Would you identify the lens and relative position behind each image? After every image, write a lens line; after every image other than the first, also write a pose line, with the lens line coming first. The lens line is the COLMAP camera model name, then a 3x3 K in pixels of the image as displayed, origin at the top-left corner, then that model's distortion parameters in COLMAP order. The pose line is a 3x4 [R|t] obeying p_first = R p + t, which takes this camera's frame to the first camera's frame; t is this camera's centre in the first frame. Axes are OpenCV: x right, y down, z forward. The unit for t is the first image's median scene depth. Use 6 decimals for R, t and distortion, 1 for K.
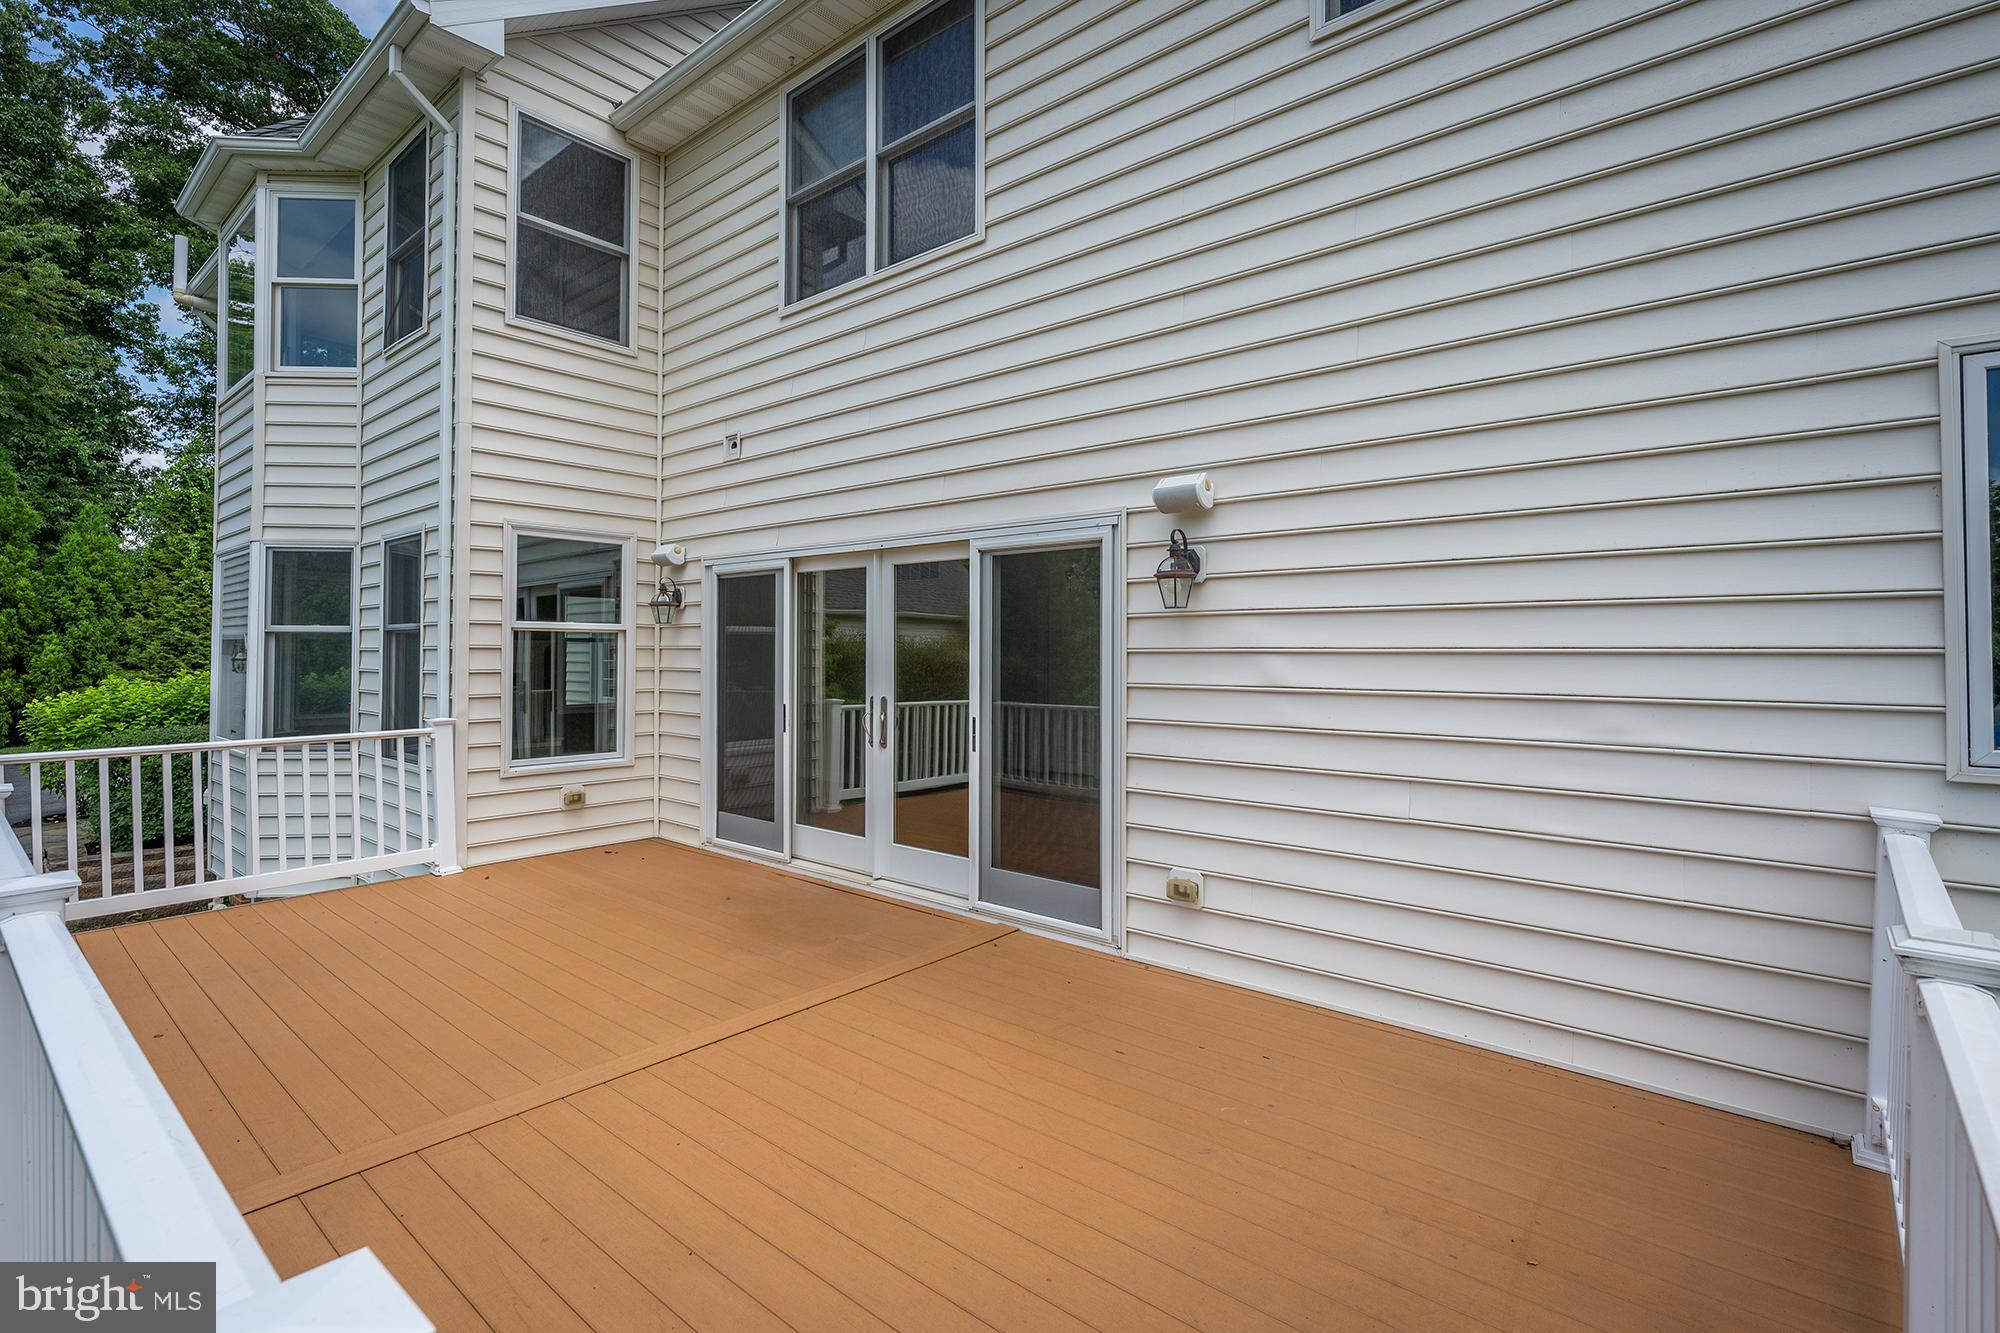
lens RADIAL K [[934.1, 0, 998.0], [0, 934.1, 656.6], [0, 0, 1]] dist [-0.000823, -0.000015]
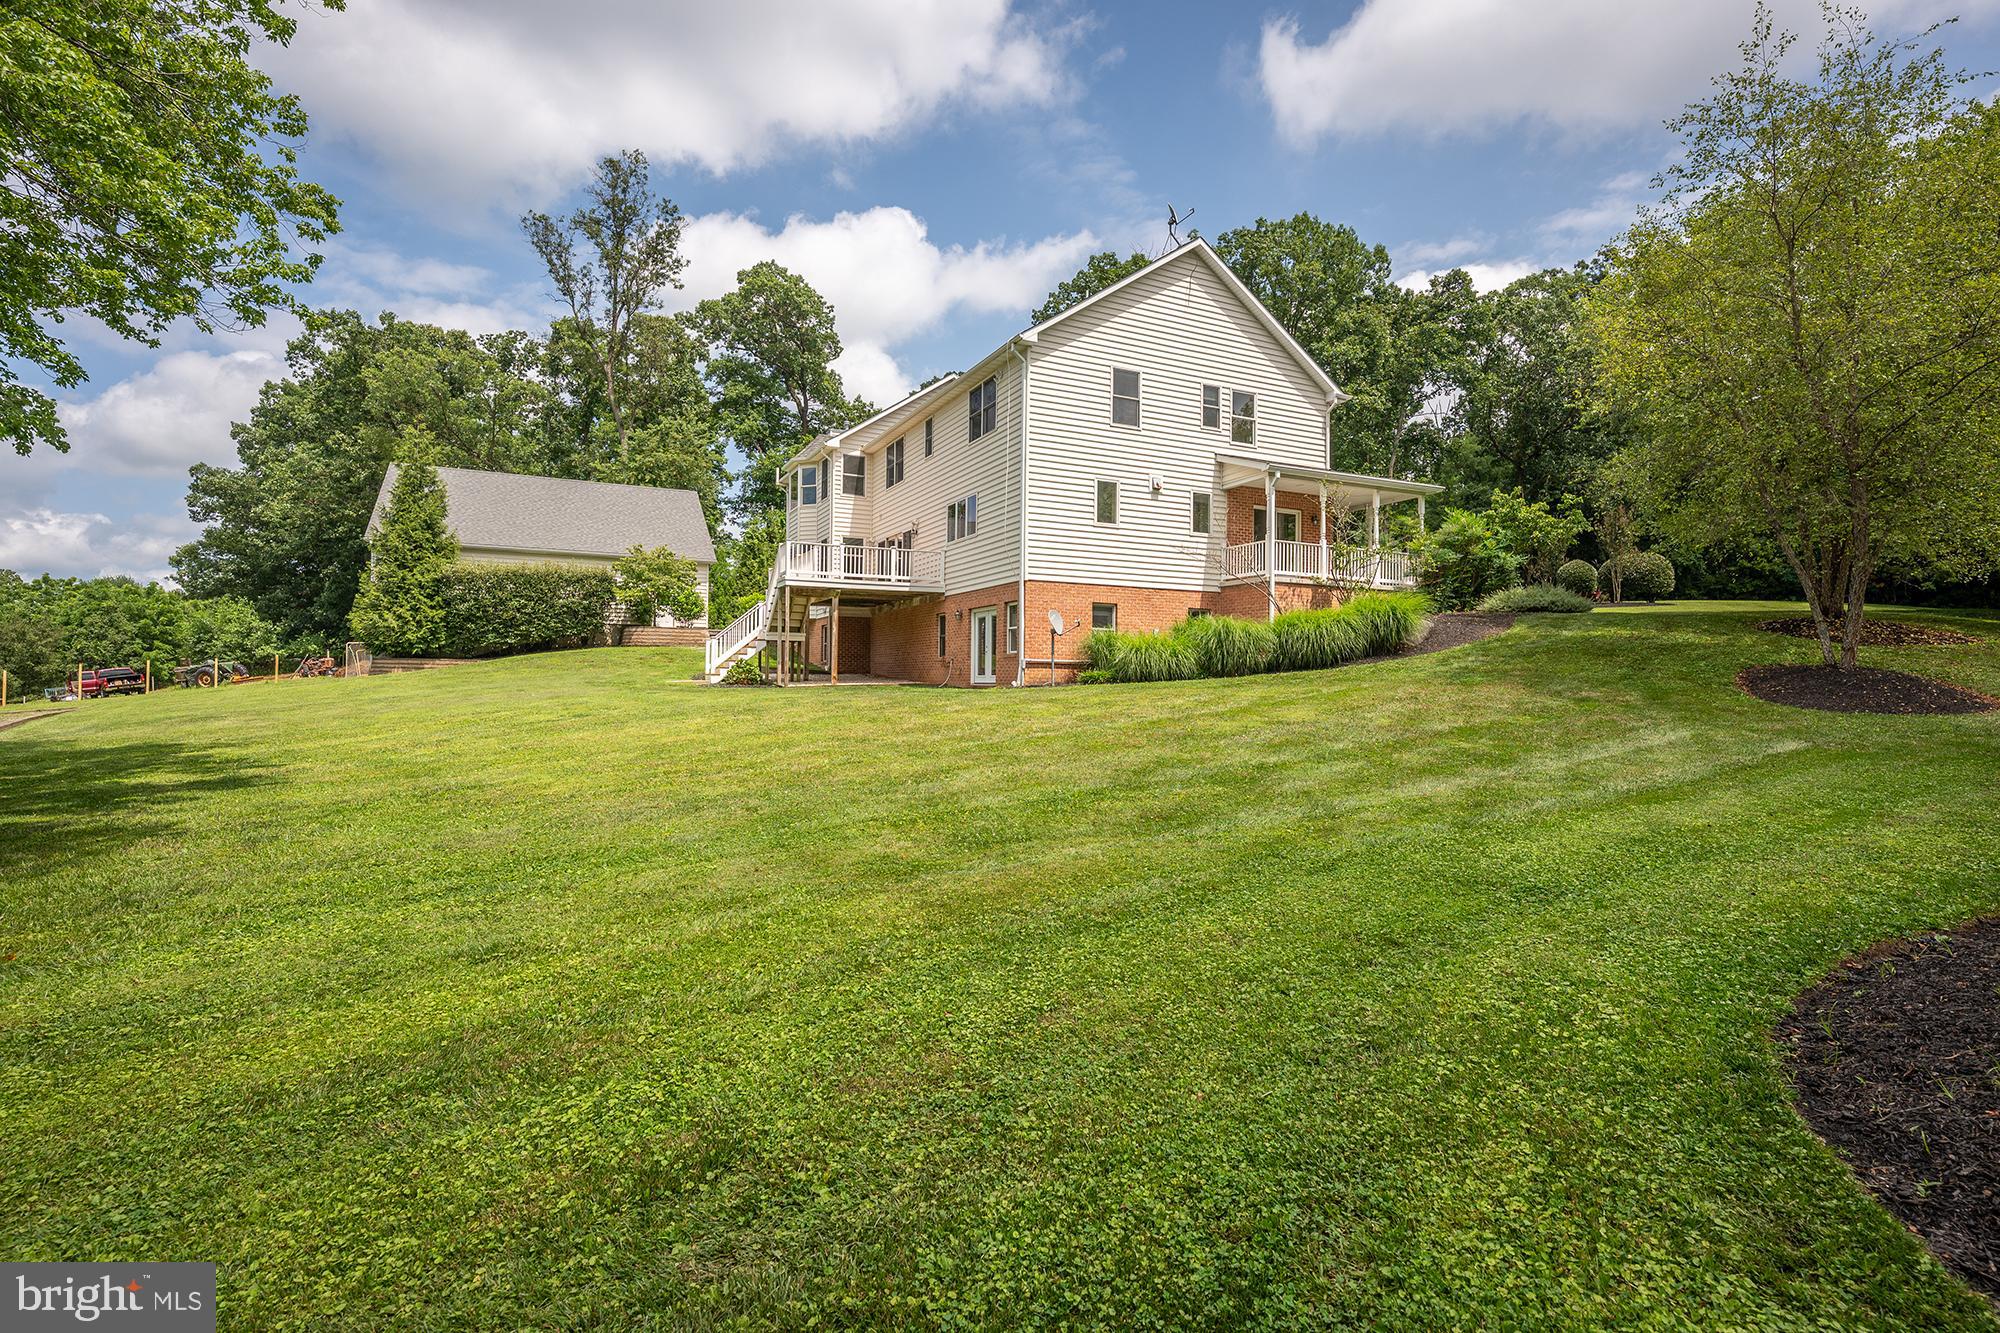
lens RADIAL K [[934.1, 0, 1002.4], [0, 934.1, 671.5], [0, 0, 1]] dist [-0.000823, -0.000015]
pose [[0.919429, -0.001138, -0.393253, 2.296380], [-0.005859, 0.999845, -0.016592, 0.685417], [0.393211, 0.017559, 0.919280, -3.338234]]
